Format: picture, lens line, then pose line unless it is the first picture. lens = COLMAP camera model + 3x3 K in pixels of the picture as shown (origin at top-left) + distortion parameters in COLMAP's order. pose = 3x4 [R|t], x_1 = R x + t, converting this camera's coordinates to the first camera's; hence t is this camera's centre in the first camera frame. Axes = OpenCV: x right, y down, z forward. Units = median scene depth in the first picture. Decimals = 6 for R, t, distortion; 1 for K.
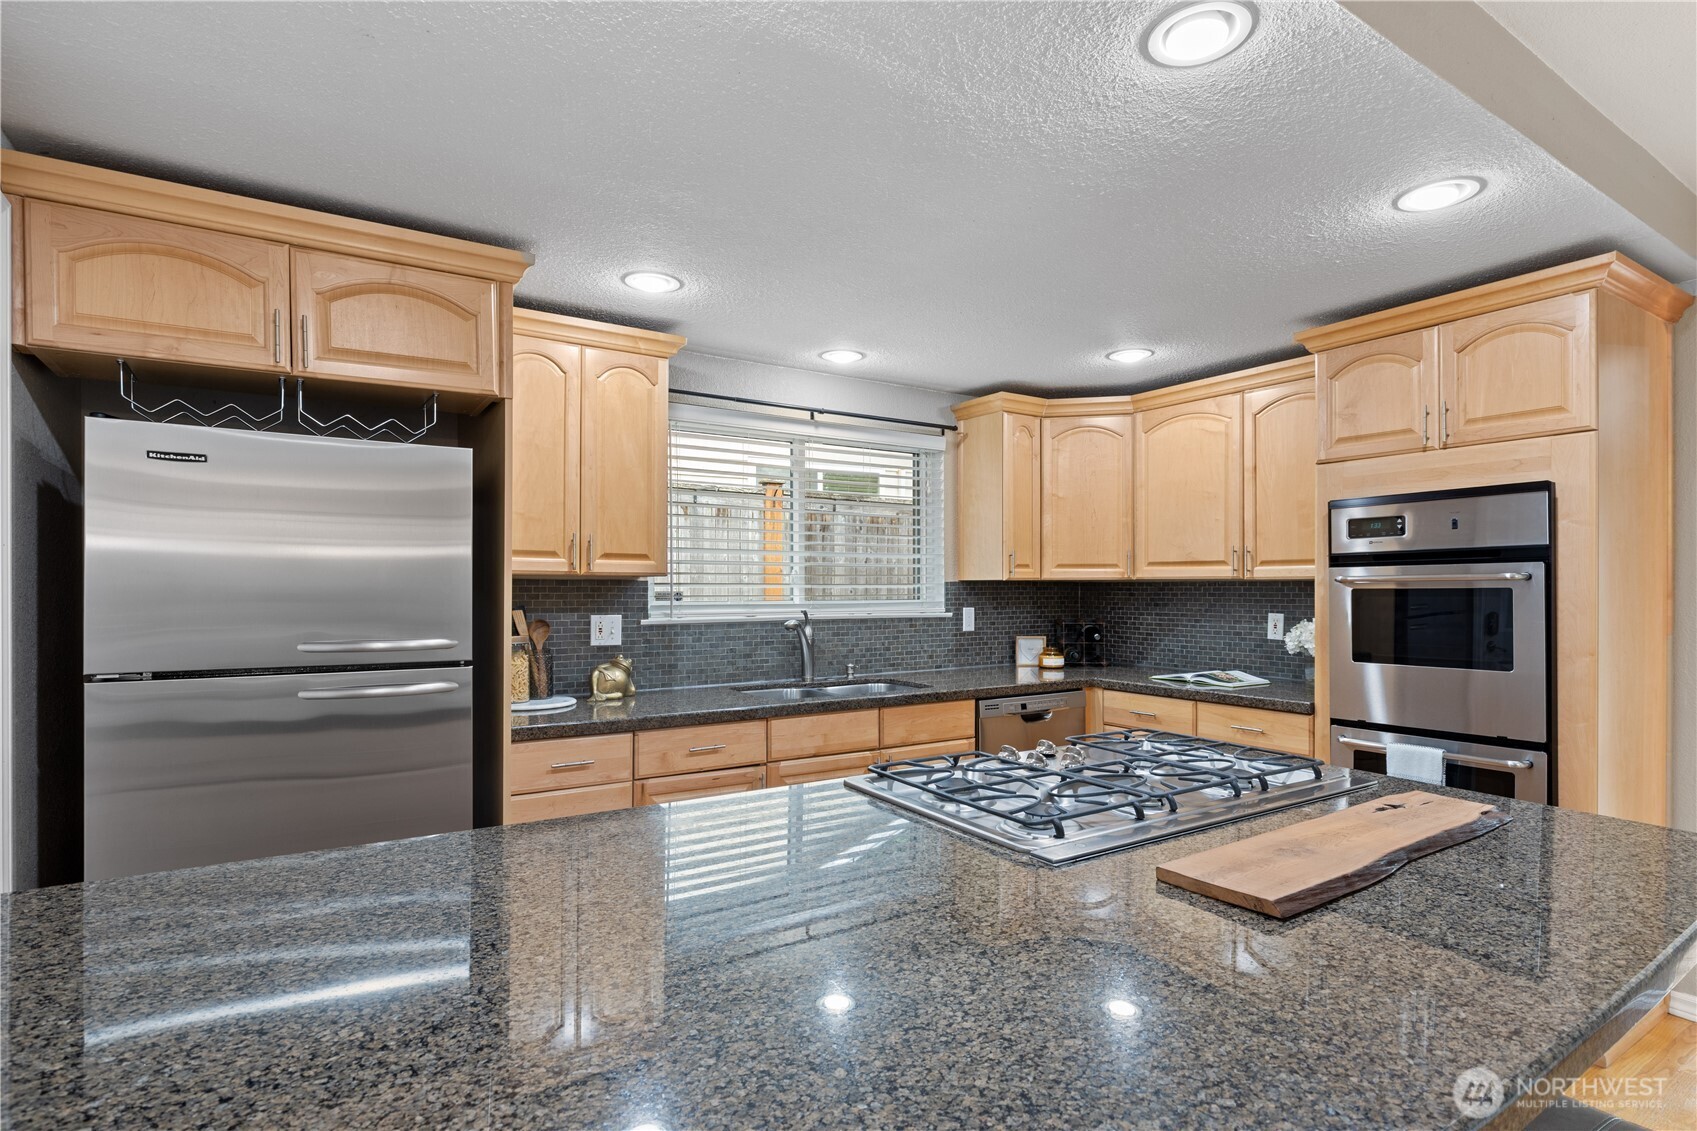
lens RADIAL K [[867.3, 0, 862.4], [0, 867.3, 590.8], [0, 0, 1]] dist [-0.006978, 0.003495]
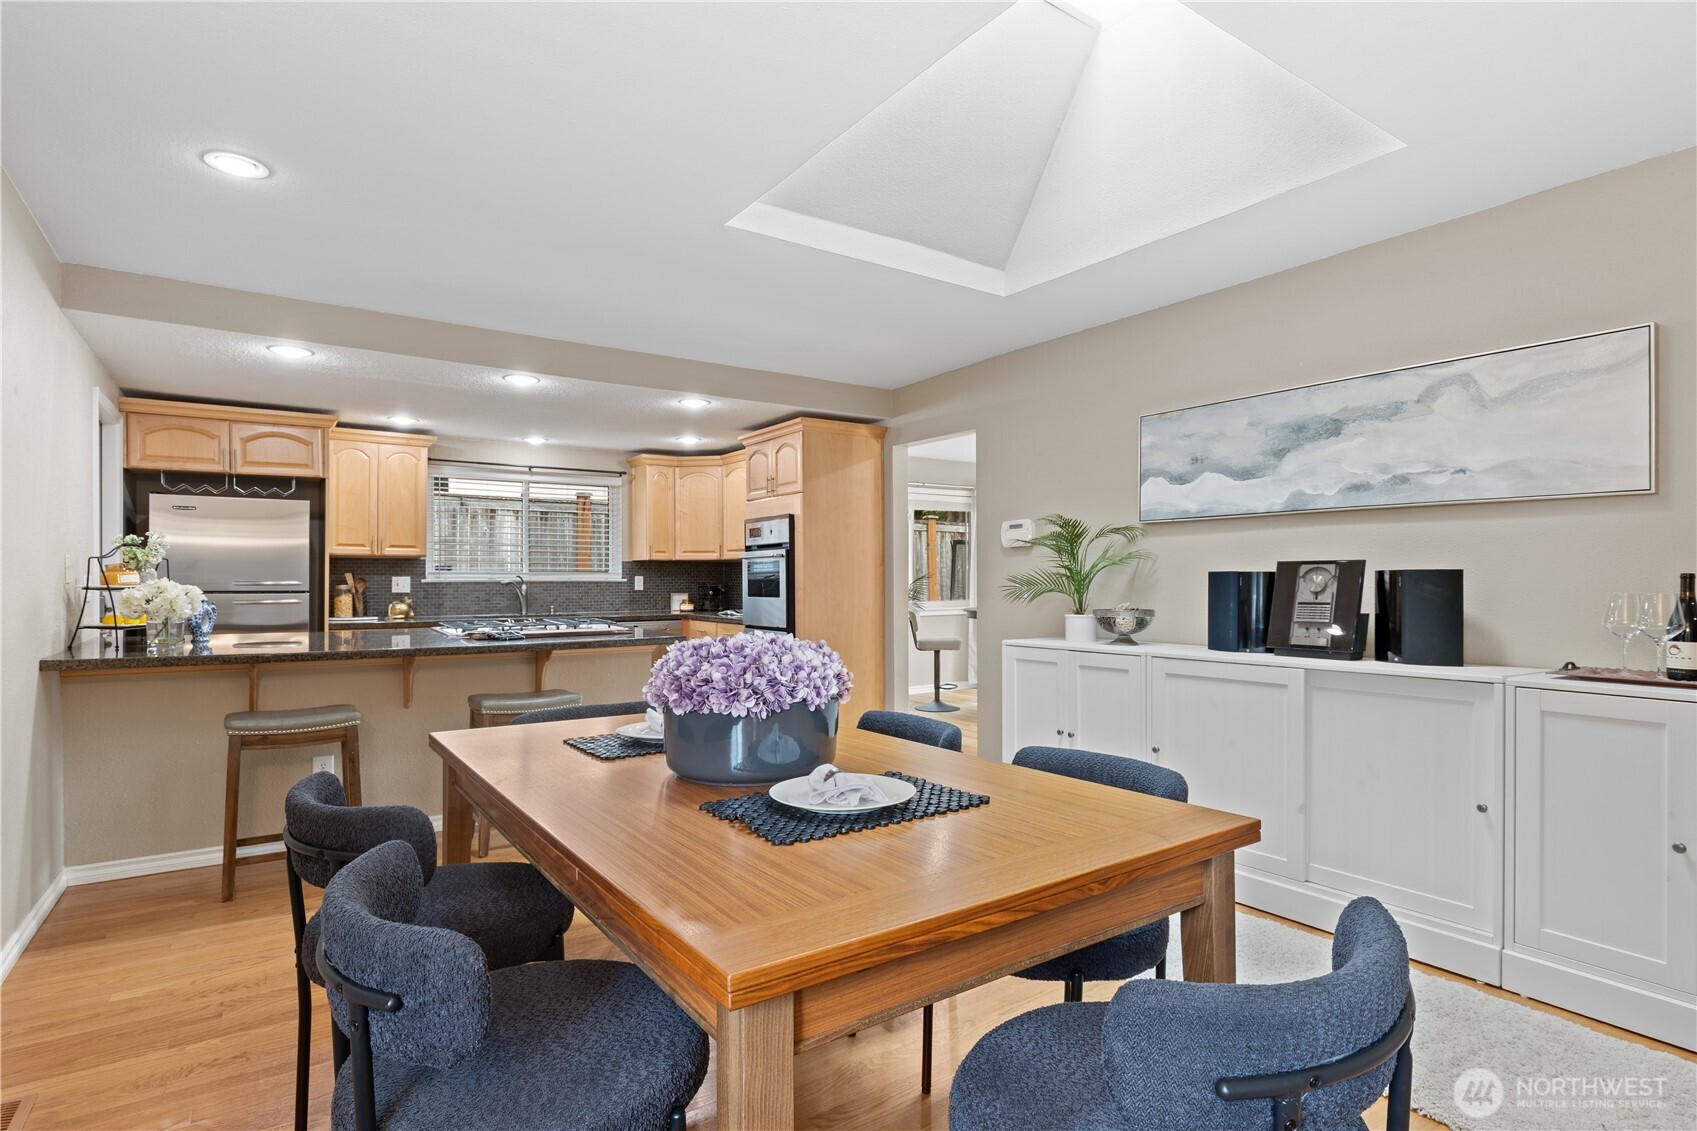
lens RADIAL K [[867.3, 0, 875.1], [0, 867.3, 576.8], [0, 0, 1]] dist [-0.006978, 0.003495]
pose [[0.999142, 0.000623, 0.041409, 0.611622], [-0.000516, 0.999997, -0.002593, 0.028742], [-0.041410, 0.002569, 0.999139, -0.874935]]
